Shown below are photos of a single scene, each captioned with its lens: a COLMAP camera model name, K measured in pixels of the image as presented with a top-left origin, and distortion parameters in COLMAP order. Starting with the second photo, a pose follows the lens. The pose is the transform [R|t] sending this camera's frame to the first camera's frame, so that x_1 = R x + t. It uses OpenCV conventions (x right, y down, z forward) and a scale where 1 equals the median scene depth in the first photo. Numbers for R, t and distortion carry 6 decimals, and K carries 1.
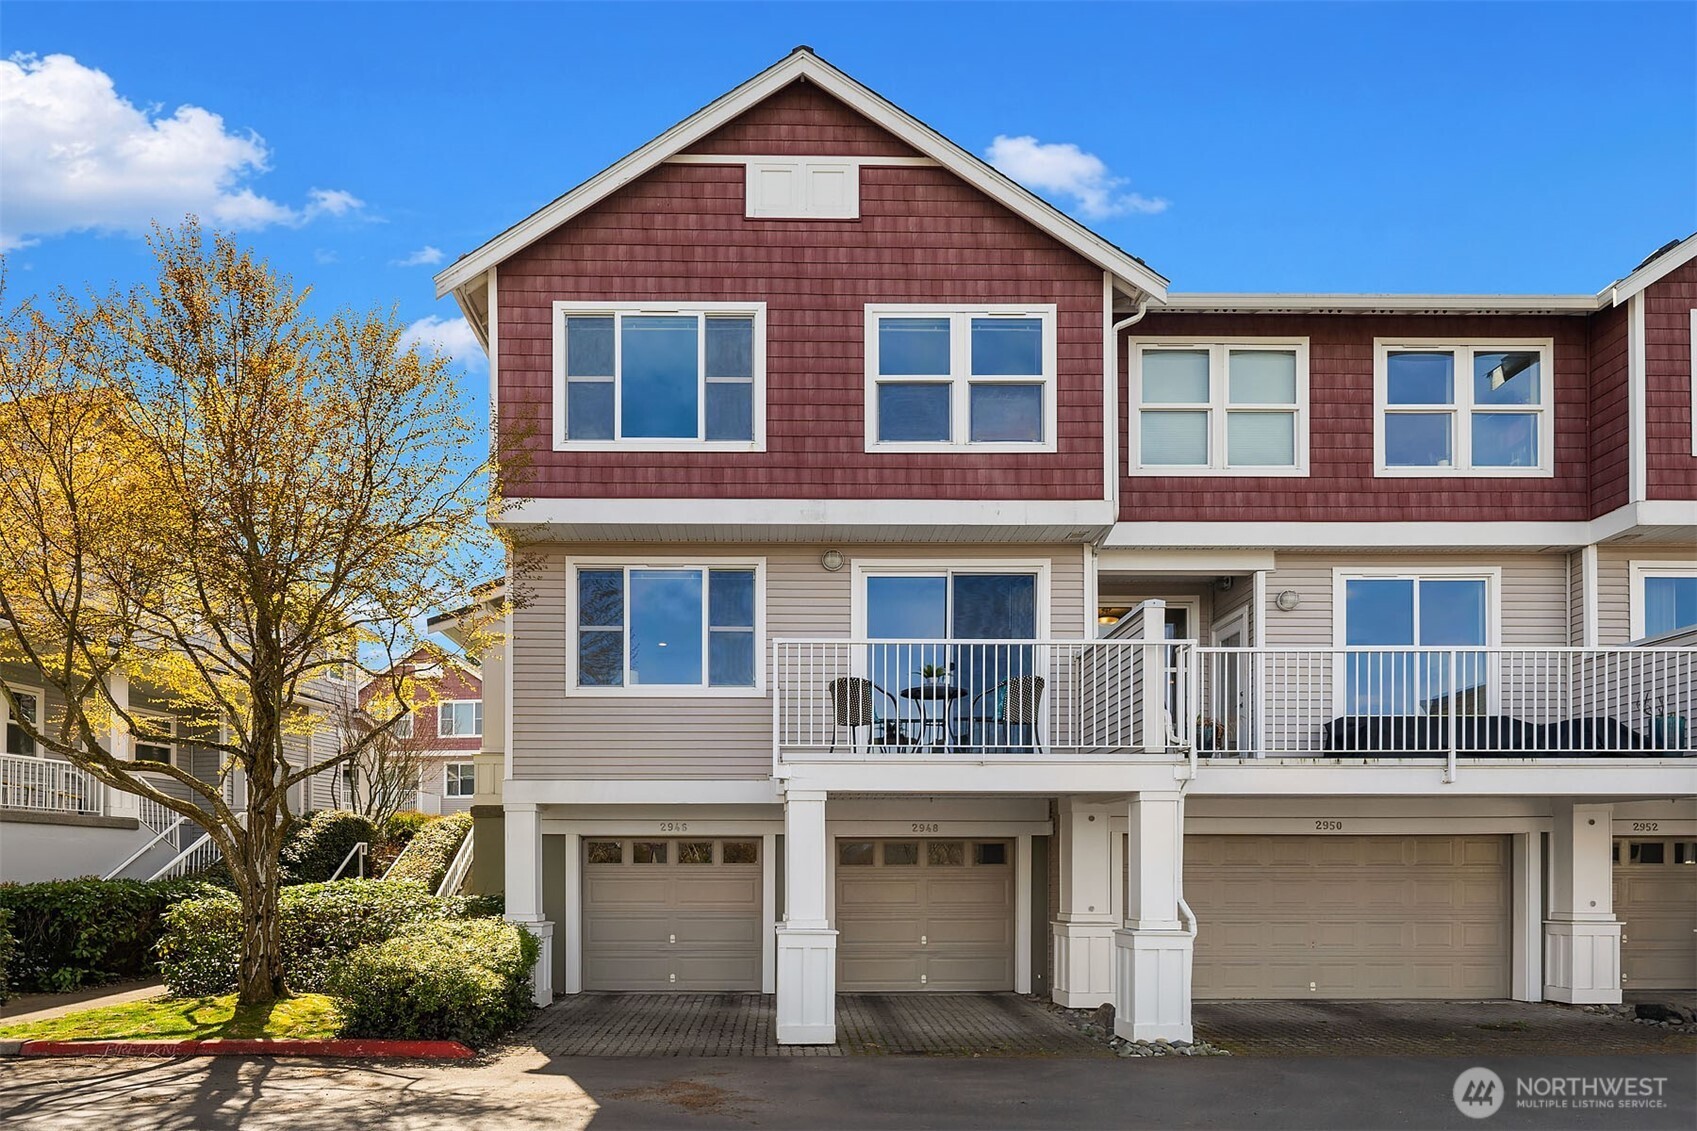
lens RADIAL K [[838.1, 0, 847.6], [0, 838.1, 473.4], [0, 0, 1]] dist [-0.000553, -0.000185]
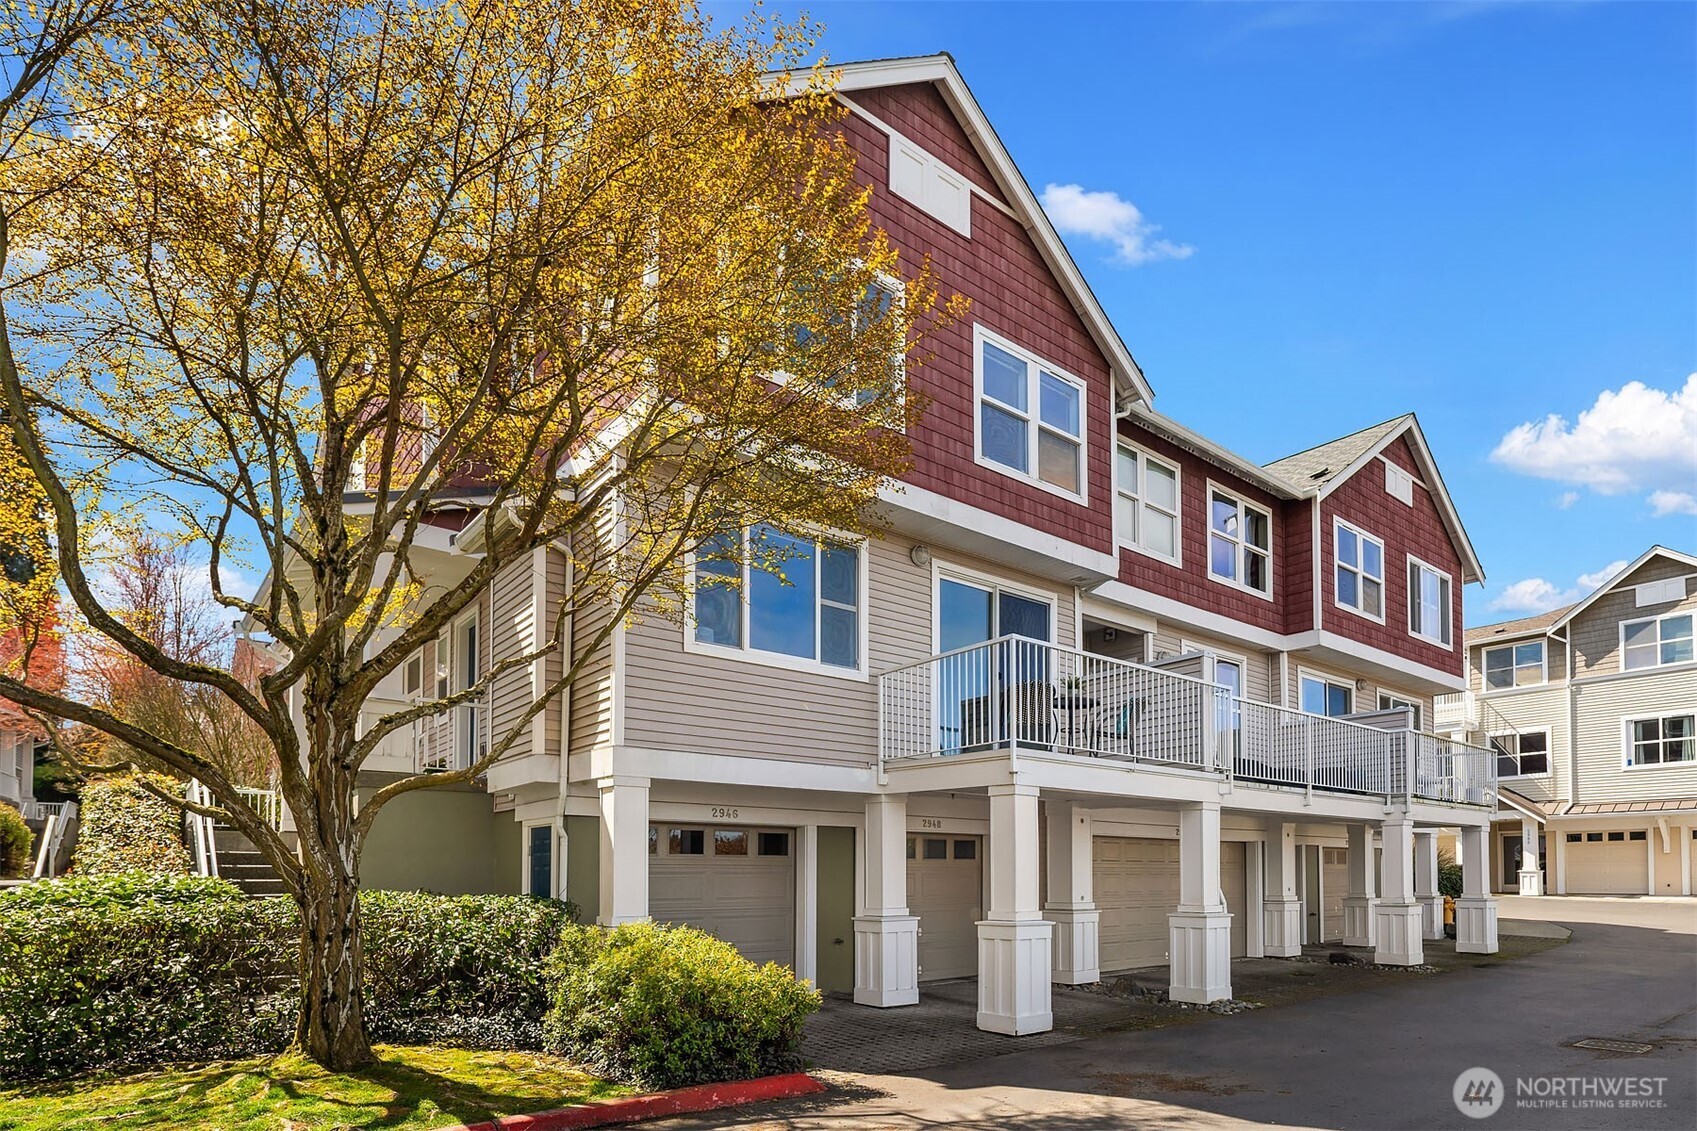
lens RADIAL K [[844.7, 0, 848.4], [0, 844.7, 452.4], [0, 0, 1]] dist [-0.000556, -0.000279]
pose [[0.778154, 0.280194, 0.562111, -0.683243], [-0.267127, 0.957640, -0.107557, 0.115924], [-0.568437, -0.066459, 0.820038, 0.219498]]
